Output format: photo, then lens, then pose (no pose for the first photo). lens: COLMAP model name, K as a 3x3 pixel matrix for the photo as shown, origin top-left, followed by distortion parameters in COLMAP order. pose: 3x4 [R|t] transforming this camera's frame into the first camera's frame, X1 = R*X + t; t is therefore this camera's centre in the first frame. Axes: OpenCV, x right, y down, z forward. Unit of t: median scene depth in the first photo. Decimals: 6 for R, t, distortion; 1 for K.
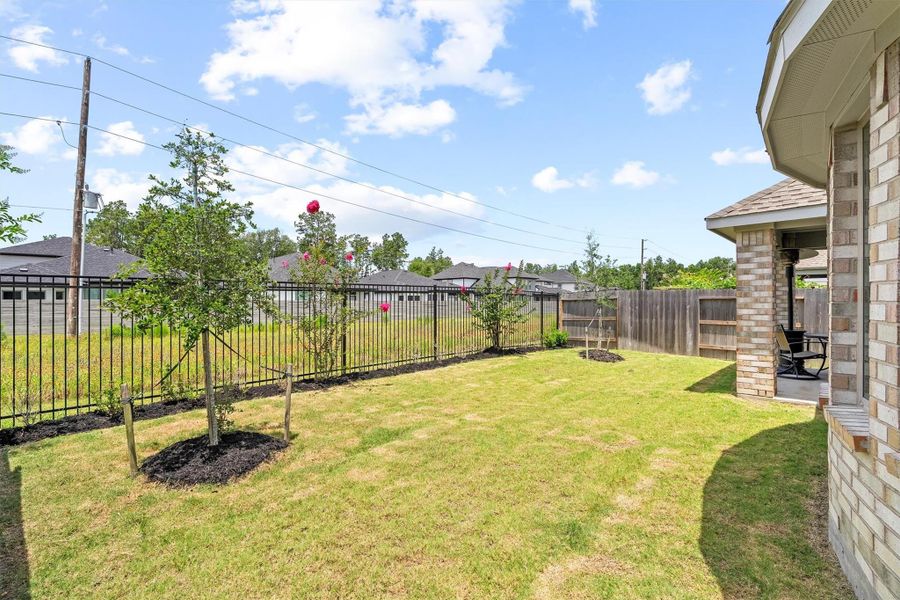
lens RADIAL K [[405.1, 0, 450.0], [0, 405.1, 300.0], [0, 0, 1]] dist [-0.001889, 0.000204]
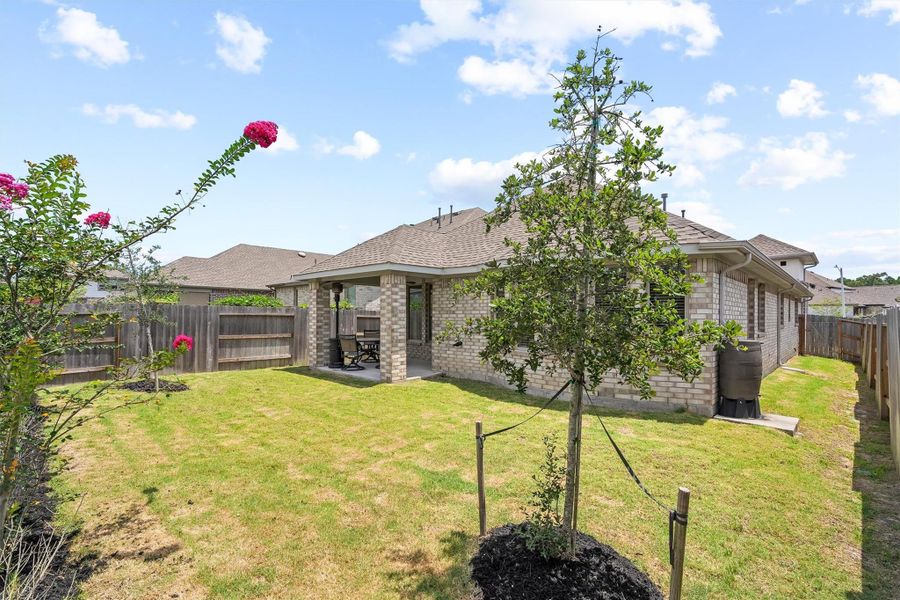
lens RADIAL K [[405.1, 0, 450.0], [0, 405.1, 300.0], [0, 0, 1]] dist [-0.001889, 0.000204]
pose [[0.022551, 0.040814, 0.998912, -0.412886], [-0.010924, 0.999117, -0.040576, -0.005917], [-0.999686, -0.009997, 0.022976, 0.391361]]
